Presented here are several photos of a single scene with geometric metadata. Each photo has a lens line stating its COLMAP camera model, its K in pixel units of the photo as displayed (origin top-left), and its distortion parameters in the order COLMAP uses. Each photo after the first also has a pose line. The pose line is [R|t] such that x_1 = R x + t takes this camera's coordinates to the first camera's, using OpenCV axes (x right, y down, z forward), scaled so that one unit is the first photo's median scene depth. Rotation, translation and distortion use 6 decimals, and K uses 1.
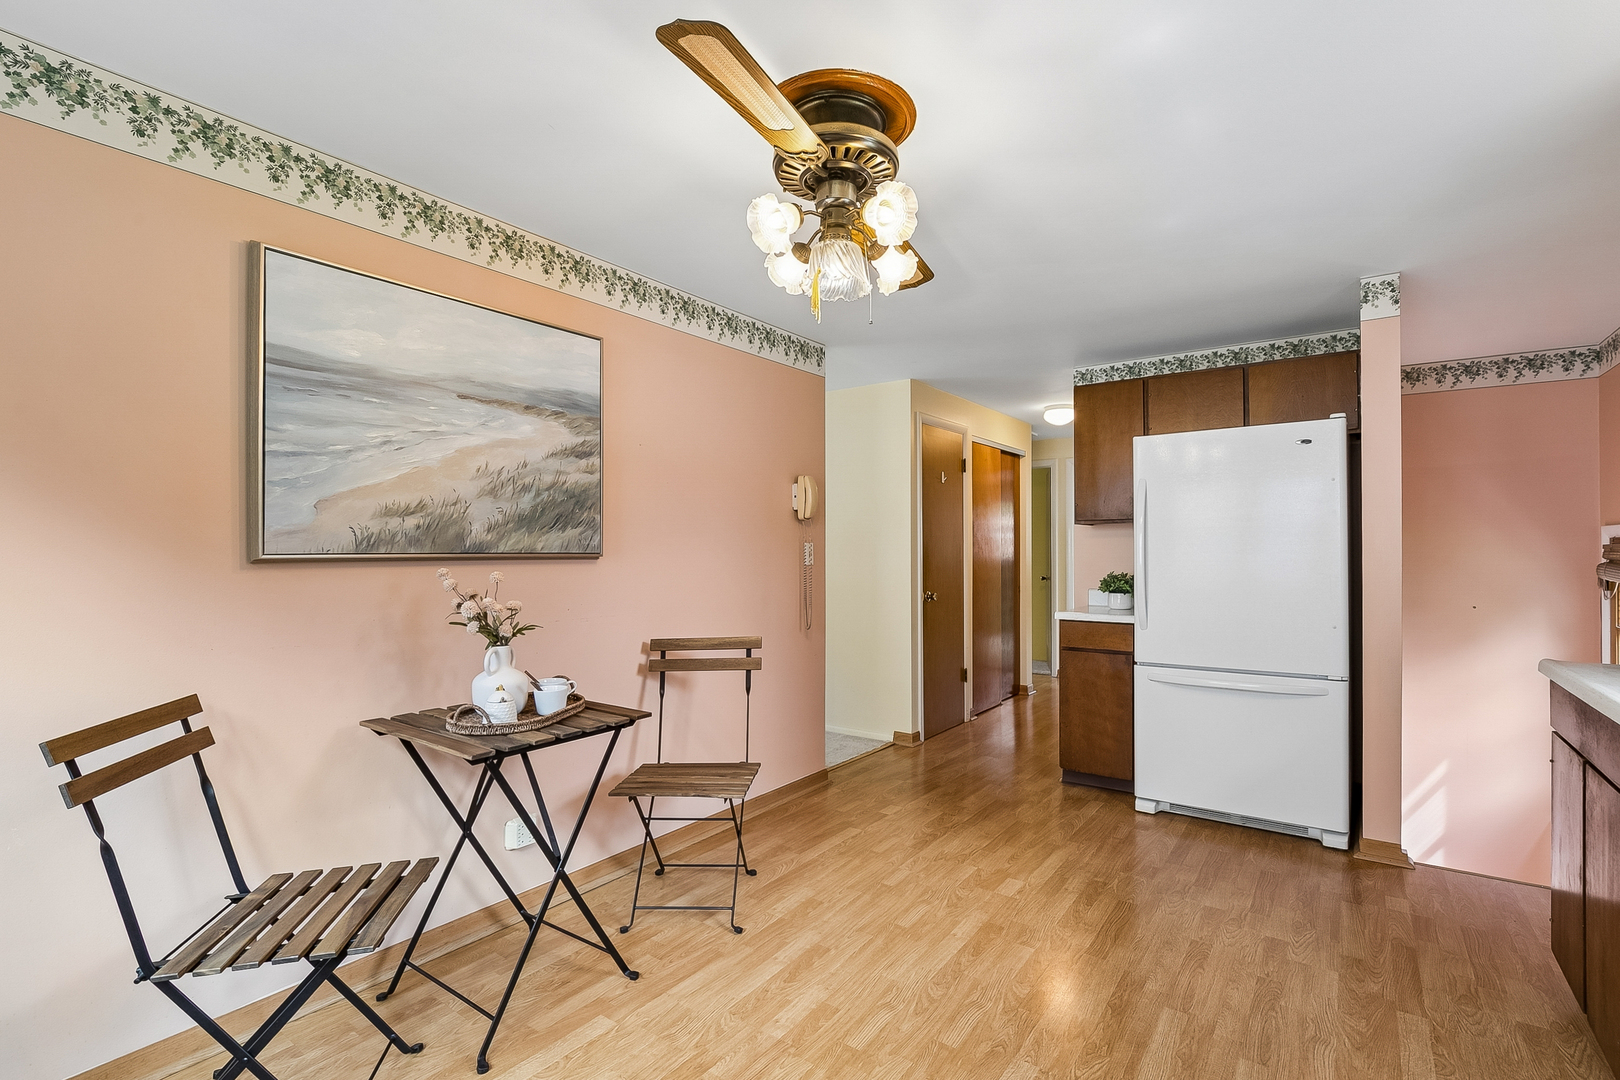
lens RADIAL K [[754.3, 0, 824.0], [0, 754.3, 540.1], [0, 0, 1]] dist [-0.002155, -0.000078]
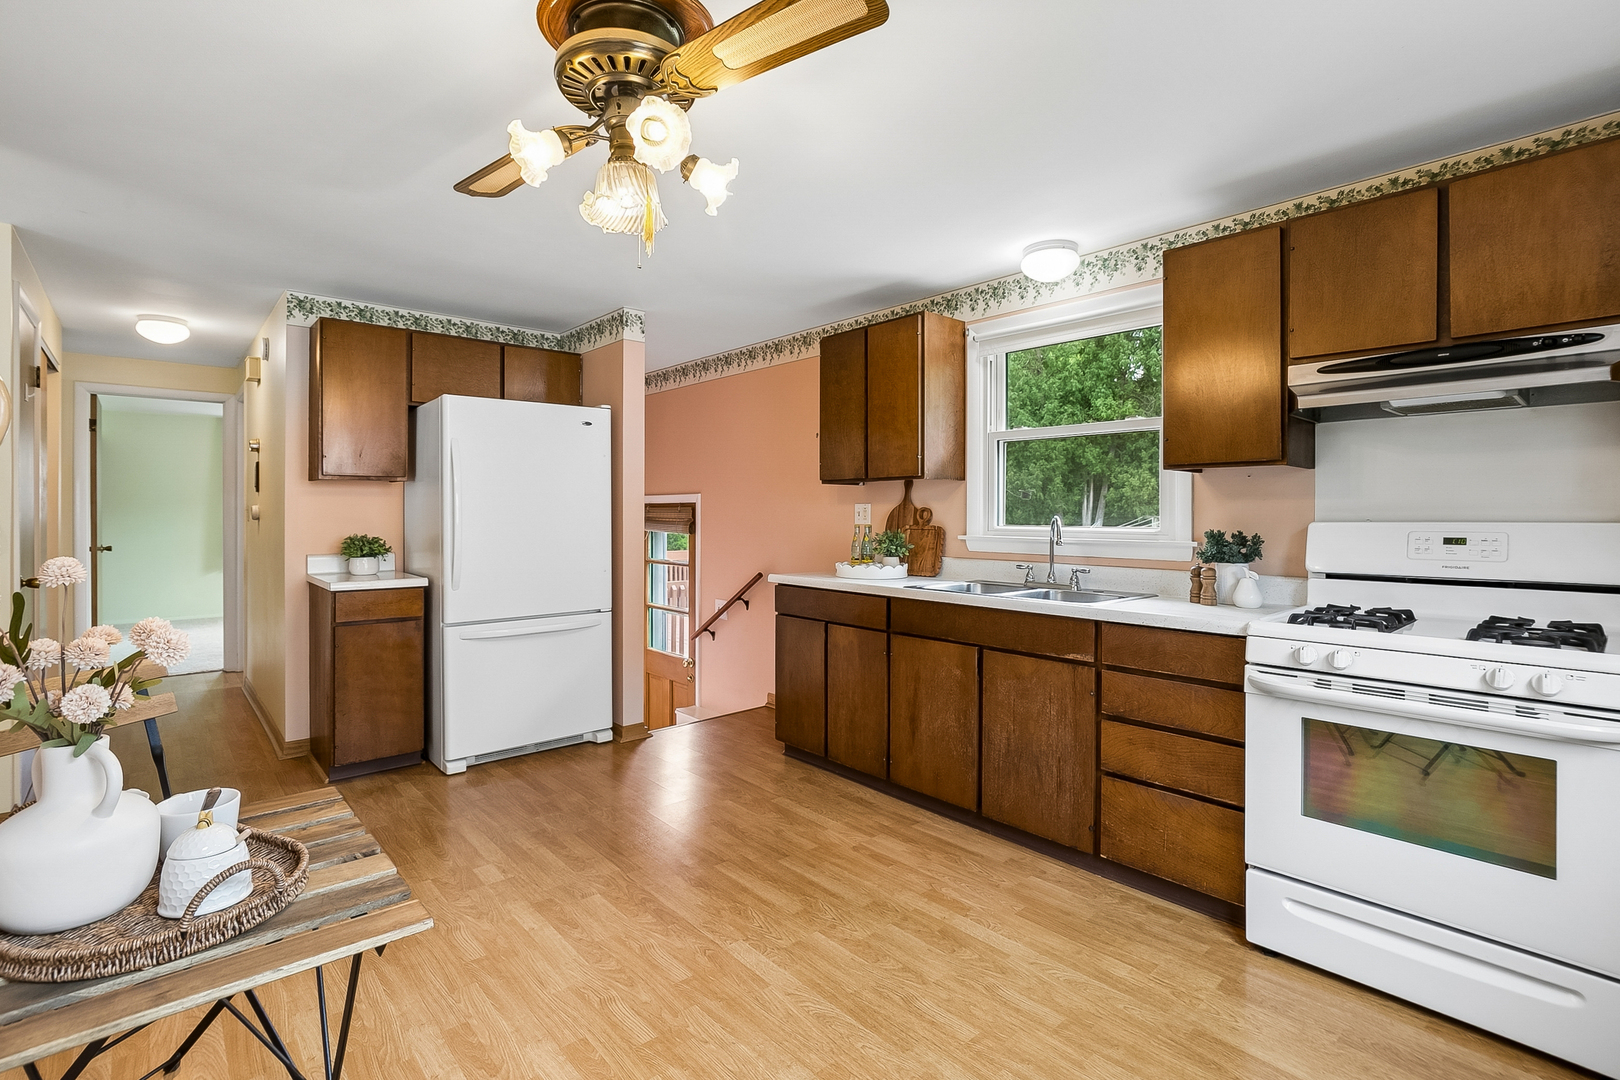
lens RADIAL K [[754.3, 0, 809.6], [0, 754.3, 518.2], [0, 0, 1]] dist [-0.002155, -0.000078]
pose [[0.226132, -0.003572, 0.974090, -0.487720], [-0.016971, 0.999827, 0.007606, 0.008393], [-0.973949, -0.018251, 0.226032, 0.357982]]
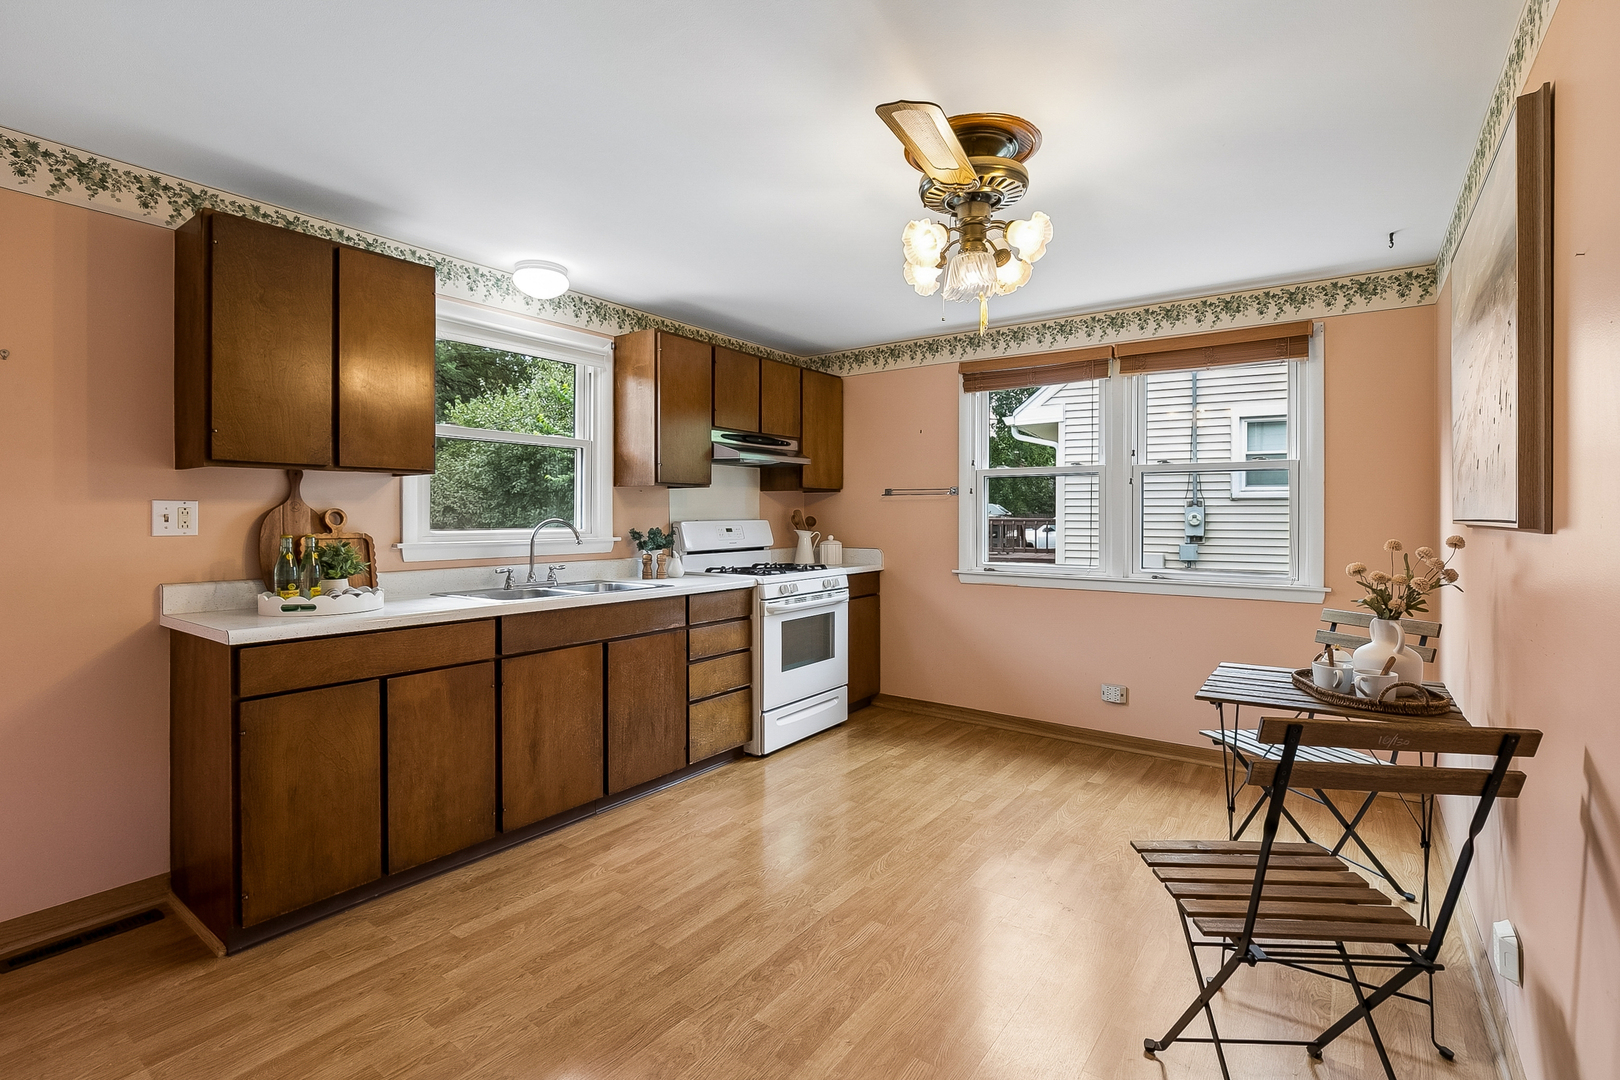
lens RADIAL K [[754.3, 0, 799.6], [0, 754.3, 536.1], [0, 0, 1]] dist [-0.002155, -0.000078]
pose [[-0.999709, 0.008308, 0.022652, 0.152770], [0.008468, 0.999940, 0.006971, 0.026492], [-0.022593, 0.007161, -0.999719, 1.302622]]
